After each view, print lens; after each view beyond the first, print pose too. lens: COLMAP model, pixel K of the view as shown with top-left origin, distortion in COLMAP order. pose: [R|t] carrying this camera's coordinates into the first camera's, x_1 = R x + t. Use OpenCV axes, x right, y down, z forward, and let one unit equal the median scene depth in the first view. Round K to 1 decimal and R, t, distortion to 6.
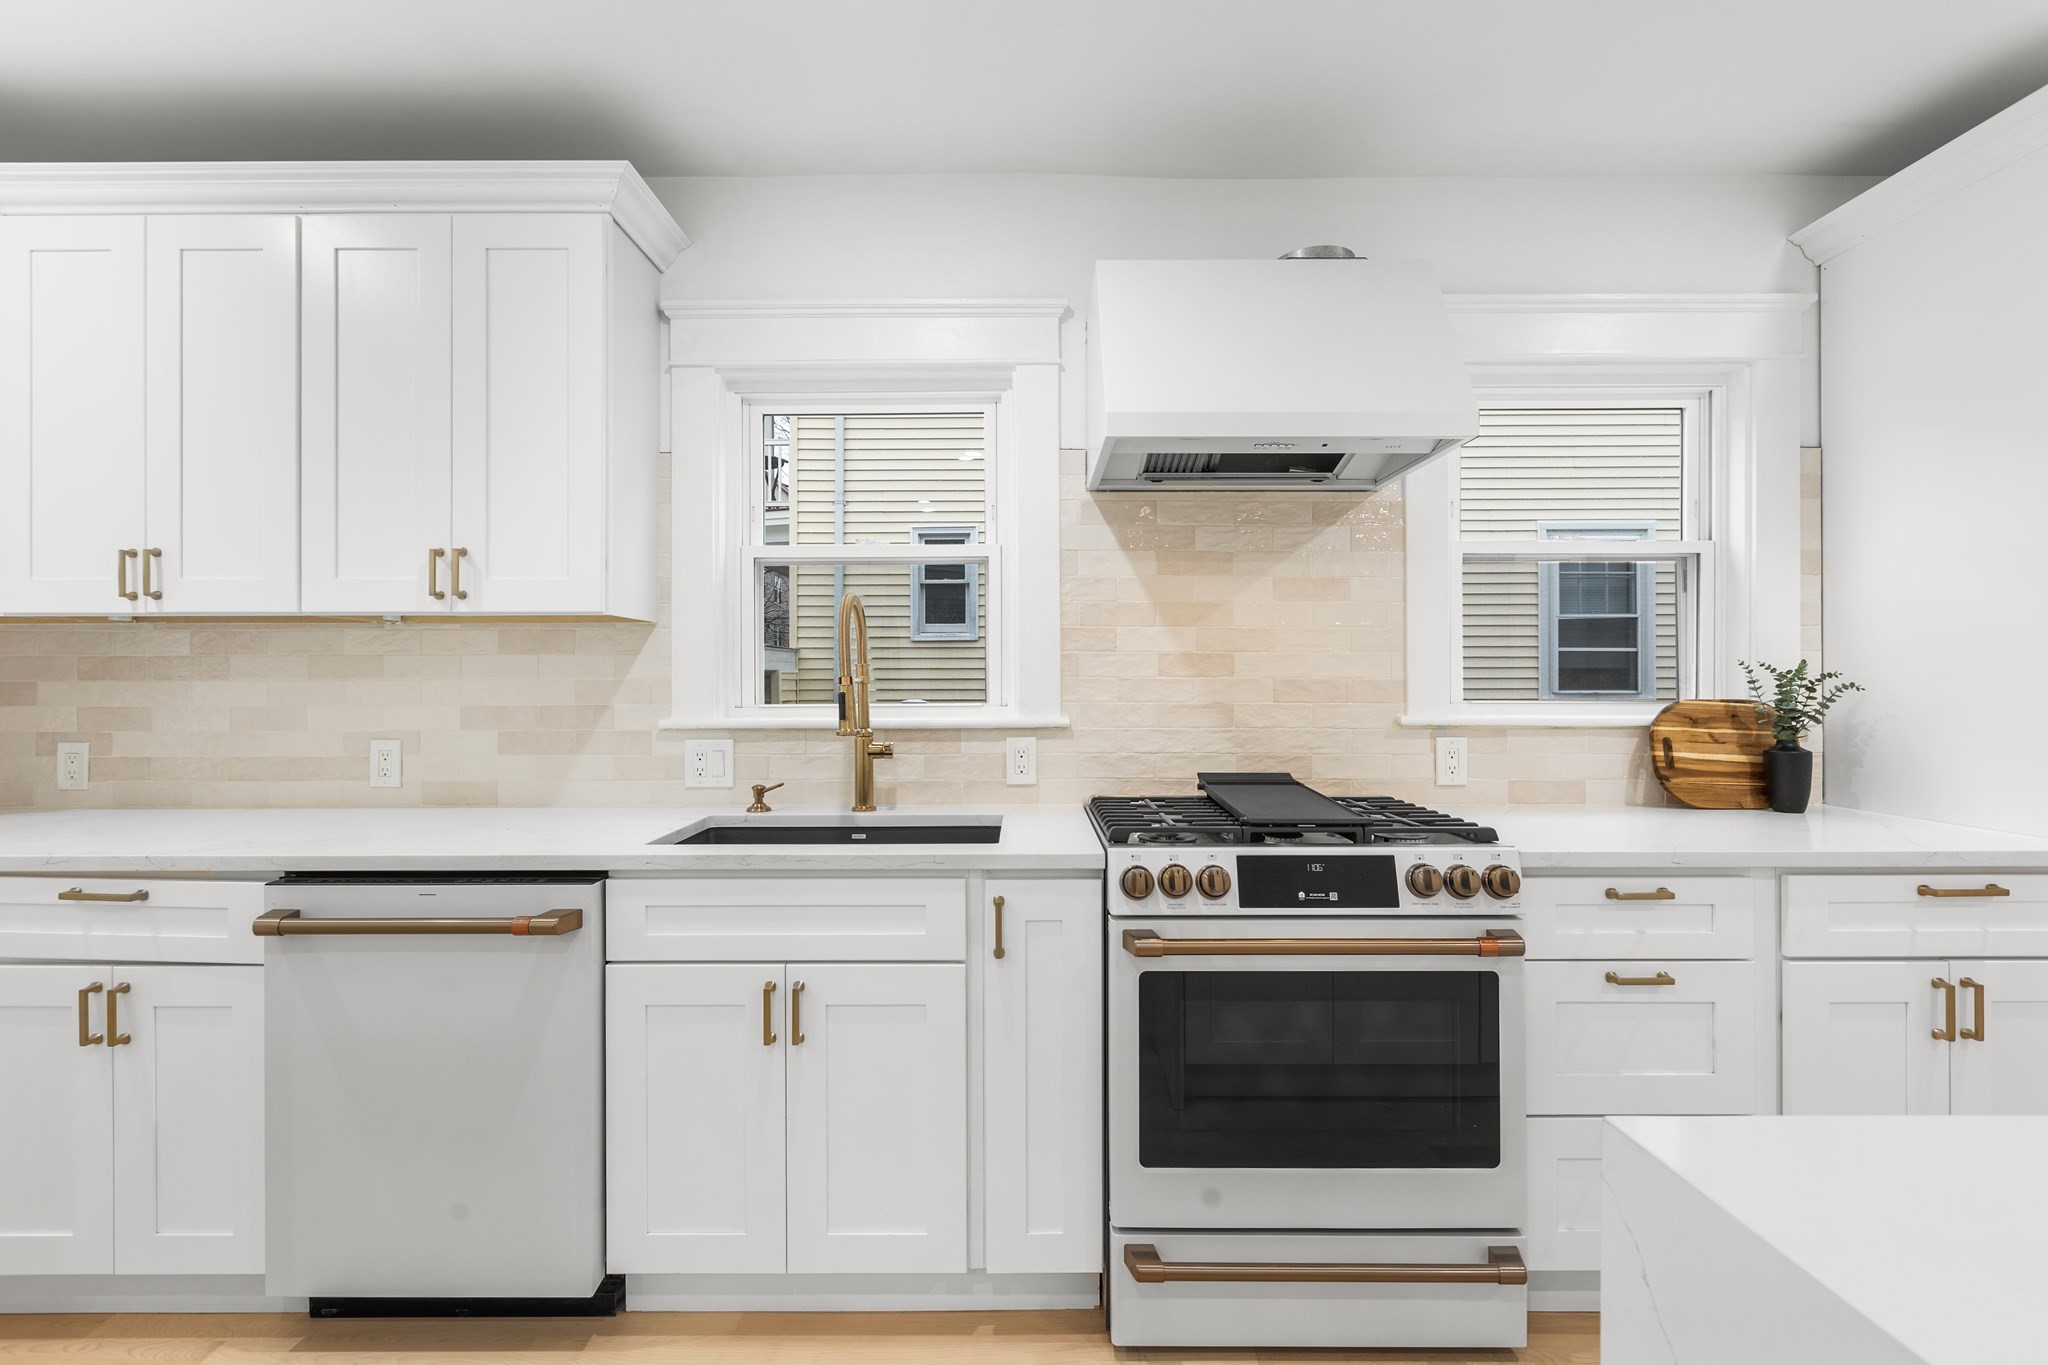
lens RADIAL K [[919.1, 0, 1021.7], [0, 919.1, 681.8], [0, 0, 1]] dist [0.001583, -0.000761]
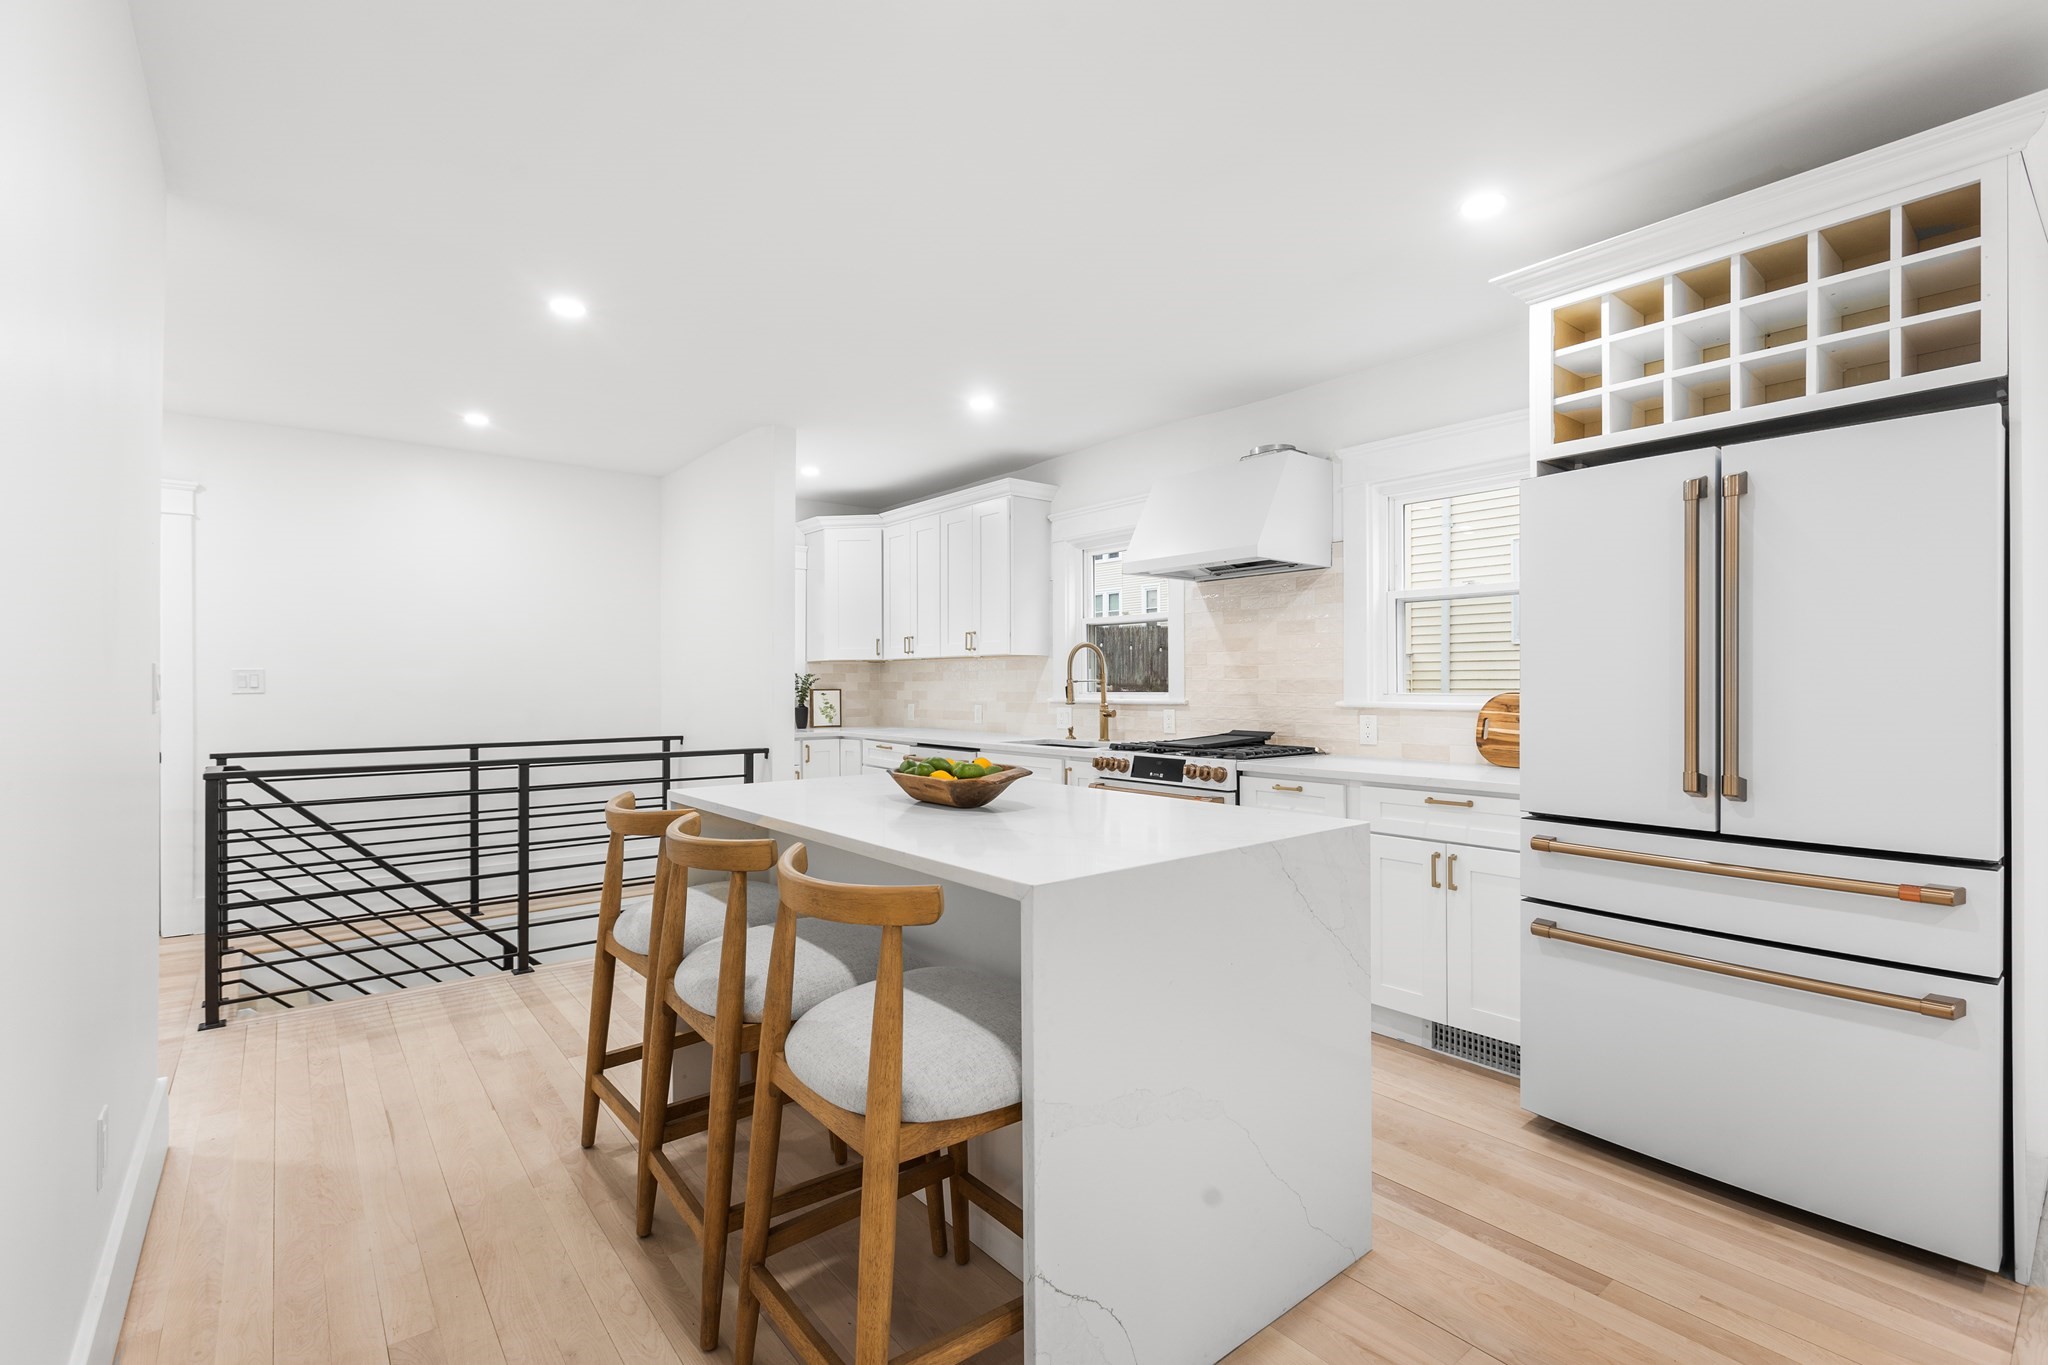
lens RADIAL K [[919.1, 0, 1021.7], [0, 919.1, 681.8], [0, 0, 1]] dist [0.001583, -0.000761]
pose [[0.635268, -0.001121, -0.772291, 1.332421], [0.000704, 0.999999, -0.000872, 0.002398], [0.772292, 0.000010, 0.635268, -0.508090]]
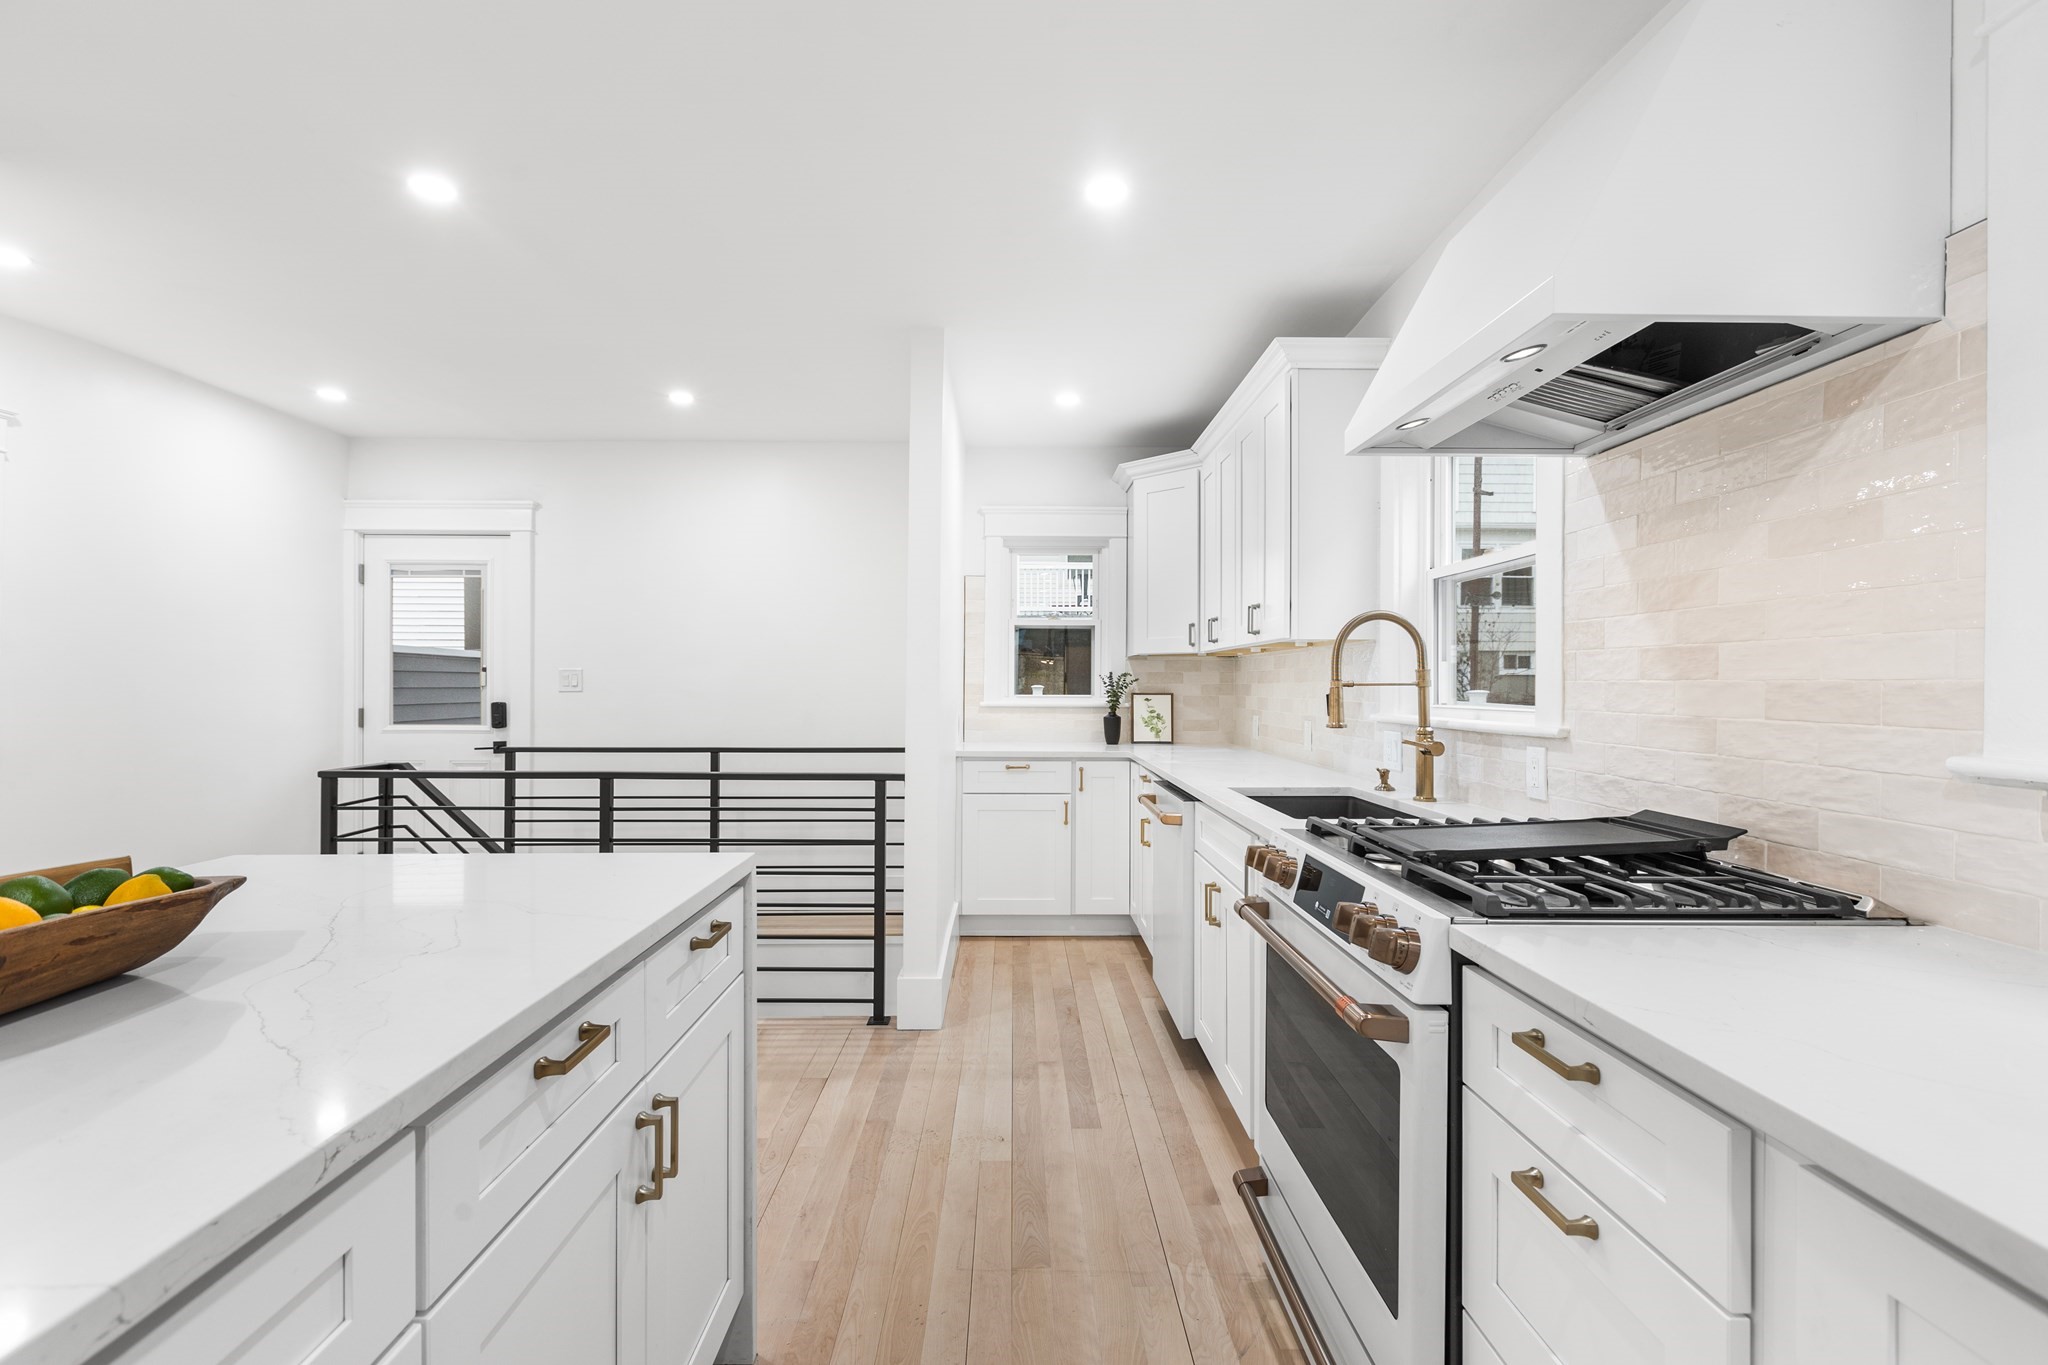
lens RADIAL K [[919.1, 0, 1021.7], [0, 919.1, 681.8], [0, 0, 1]] dist [0.001583, -0.000761]
pose [[0.018193, -0.000897, -0.999834, 0.900461], [-0.003863, 0.999992, -0.000967, -0.001008], [0.999827, 0.003880, 0.018190, 0.474423]]
